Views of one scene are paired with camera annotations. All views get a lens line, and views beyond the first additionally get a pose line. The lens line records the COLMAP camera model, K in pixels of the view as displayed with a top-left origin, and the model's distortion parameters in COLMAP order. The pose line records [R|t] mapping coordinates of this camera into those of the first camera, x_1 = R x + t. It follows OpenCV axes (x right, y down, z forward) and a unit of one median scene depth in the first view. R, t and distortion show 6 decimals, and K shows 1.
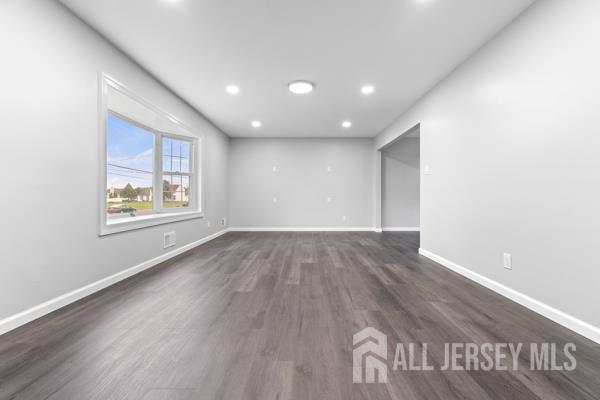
lens RADIAL K [[253.9, 0, 300.3], [0, 253.9, 198.7], [0, 0, 1]] dist [-0.000494, -0.000035]
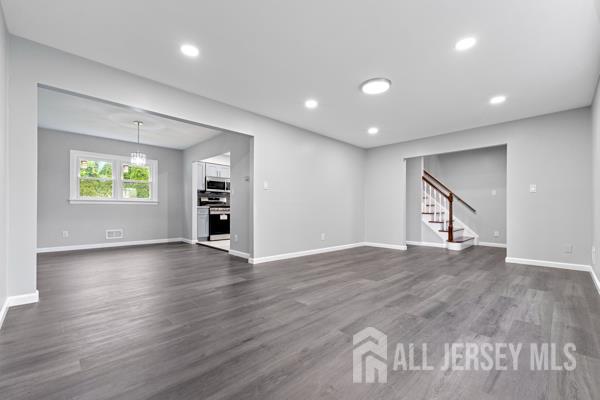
lens RADIAL K [[253.9, 0, 304.0], [0, 253.9, 210.1], [0, 0, 1]] dist [-0.000494, -0.000035]
pose [[-0.718954, -0.004638, 0.695043, -0.504573], [-0.003637, 0.999989, 0.002911, -0.008966], [-0.695049, -0.000435, -0.718963, 2.087625]]
